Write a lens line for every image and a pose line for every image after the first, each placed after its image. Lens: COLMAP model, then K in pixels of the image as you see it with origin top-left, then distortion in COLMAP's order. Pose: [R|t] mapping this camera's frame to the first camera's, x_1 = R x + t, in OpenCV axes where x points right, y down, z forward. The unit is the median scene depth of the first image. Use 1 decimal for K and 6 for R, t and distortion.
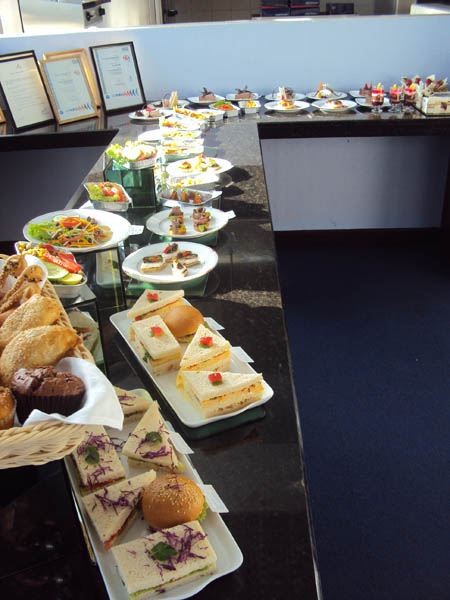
lens RADIAL K [[610.1, 0, 225.0], [0, 610.1, 300.0], [0, 0, 1]] dist [-0.195845, 0.197816]
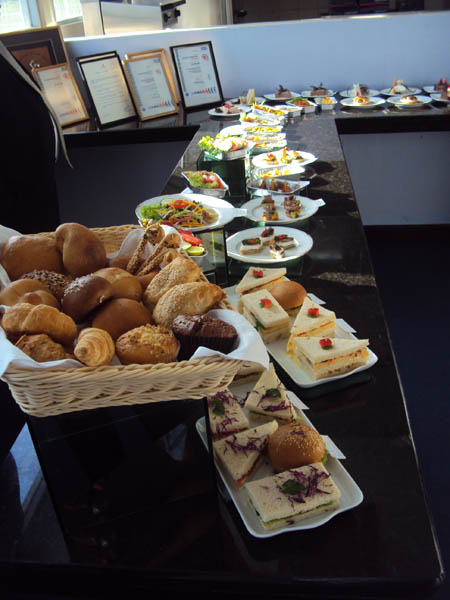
lens RADIAL K [[610.1, 0, 225.0], [0, 610.1, 300.0], [0, 0, 1]] dist [-0.195845, 0.197816]
pose [[0.995410, 0.012534, -0.094883, -0.069095], [-0.012677, 0.999919, -0.000903, 0.040417], [0.094864, 0.002102, 0.995488, -0.071758]]
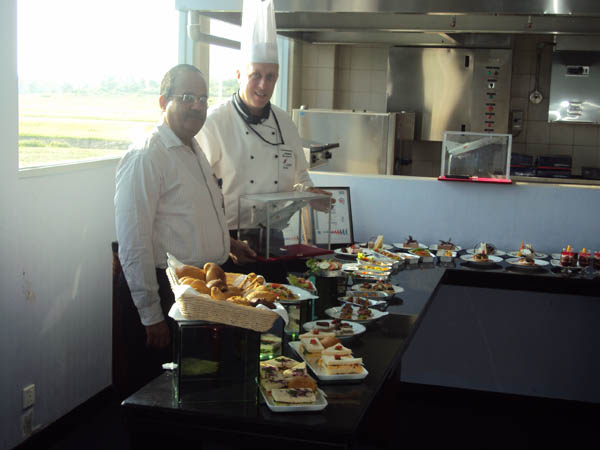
lens RADIAL K [[920.5, 0, 300.0], [0, 920.5, 225.0], [0, 0, 1]] dist [0.025451, 0.045542]
pose [[0.969154, 0.106645, -0.222186, 0.345991], [-0.180172, 0.921712, -0.343488, 0.562322], [0.168160, 0.372925, 0.912496, -1.339379]]
